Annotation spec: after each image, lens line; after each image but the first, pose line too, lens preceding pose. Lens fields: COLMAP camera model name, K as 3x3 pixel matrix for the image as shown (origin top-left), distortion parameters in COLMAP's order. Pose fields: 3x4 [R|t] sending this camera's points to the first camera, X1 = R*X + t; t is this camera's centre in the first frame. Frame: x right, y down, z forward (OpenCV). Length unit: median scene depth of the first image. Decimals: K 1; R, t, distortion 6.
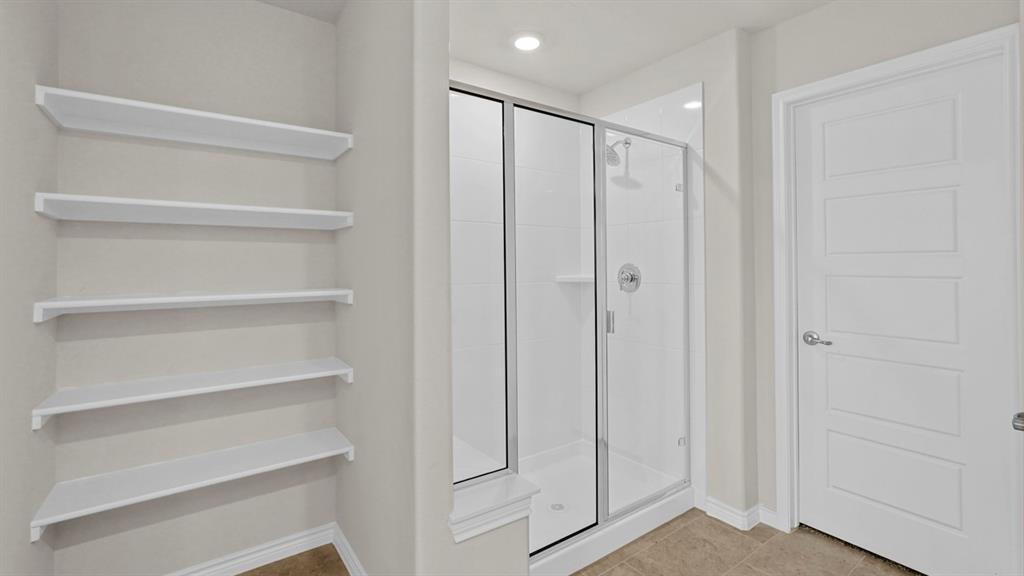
lens RADIAL K [[453.3, 0, 507.7], [0, 453.3, 266.6], [0, 0, 1]] dist [-0.004182, -0.000012]
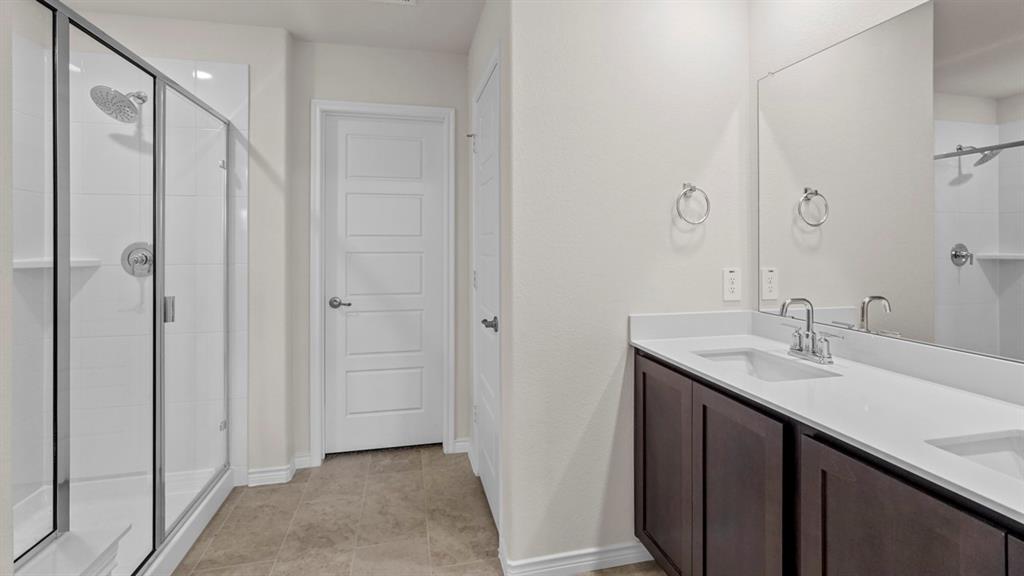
lens RADIAL K [[495.0, 0, 489.4], [0, 495.0, 252.0], [0, 0, 1]] dist [-0.002171, 0.000111]
pose [[0.381385, -0.010658, 0.924355, -0.410539], [-0.000361, 0.999932, 0.011678, 0.001257], [-0.924416, -0.004787, 0.381355, 0.074469]]
